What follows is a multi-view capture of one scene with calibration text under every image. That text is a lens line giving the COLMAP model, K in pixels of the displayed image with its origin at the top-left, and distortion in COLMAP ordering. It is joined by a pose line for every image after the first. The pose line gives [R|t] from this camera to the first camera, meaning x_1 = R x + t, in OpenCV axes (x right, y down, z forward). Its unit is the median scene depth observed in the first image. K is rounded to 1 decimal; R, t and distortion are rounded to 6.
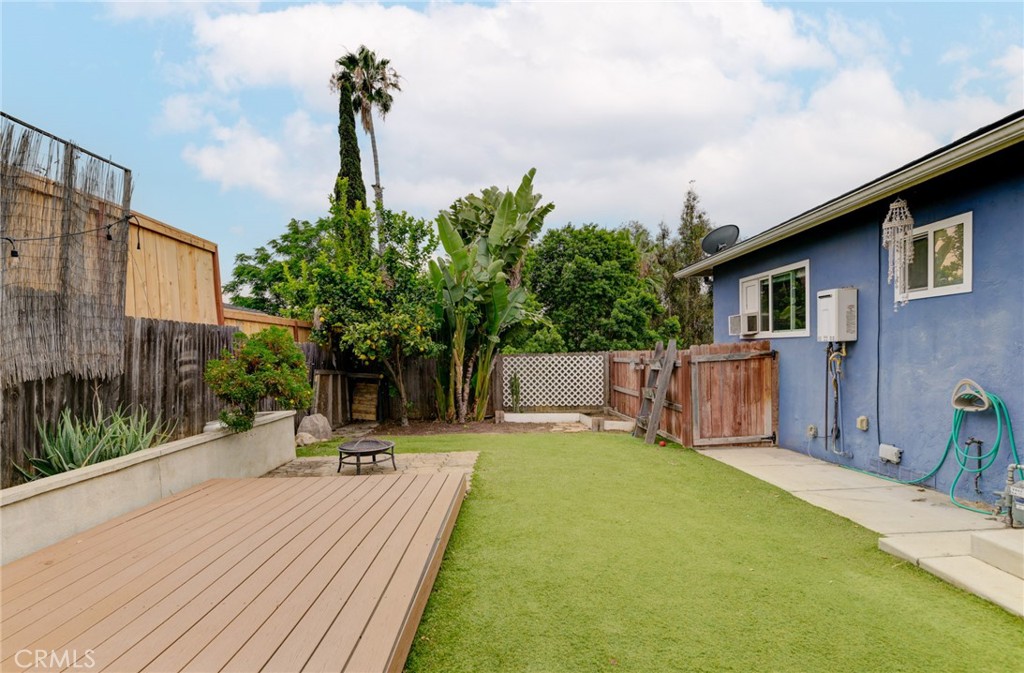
lens RADIAL K [[492.3, 0, 502.0], [0, 492.3, 376.1], [0, 0, 1]] dist [0.002103, -0.008664]
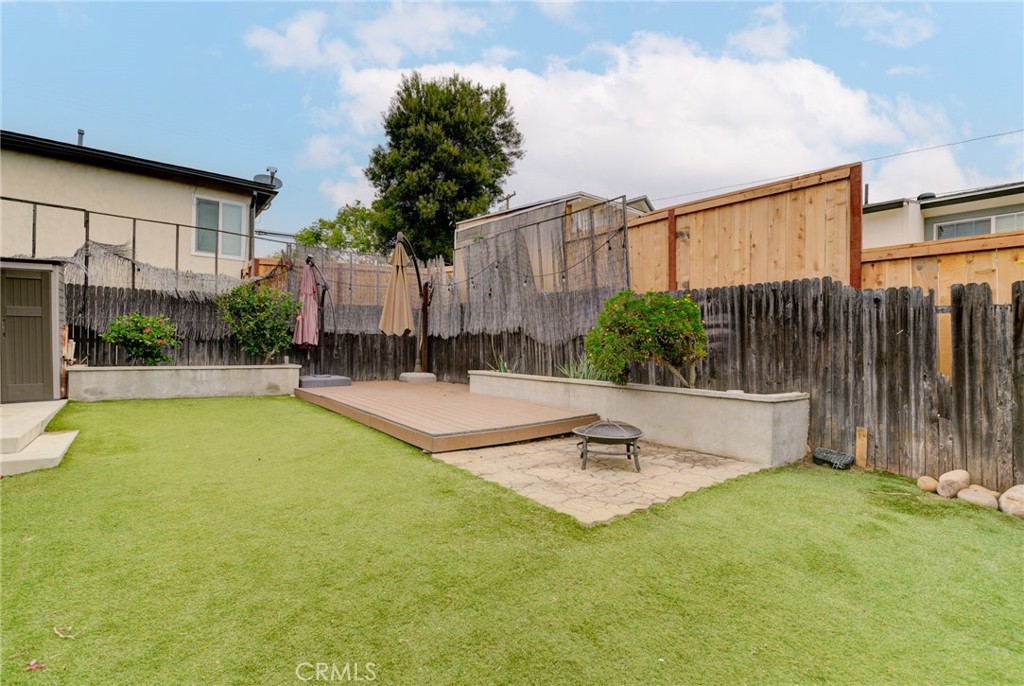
lens RADIAL K [[460.2, 0, 510.8], [0, 460.2, 347.0], [0, 0, 1]] dist [0.000669, -0.000131]
pose [[-0.790097, 0.022612, -0.612564, 0.241774], [-0.021172, 0.997716, 0.064138, -0.031631], [0.612616, 0.063644, -0.787814, 1.258906]]
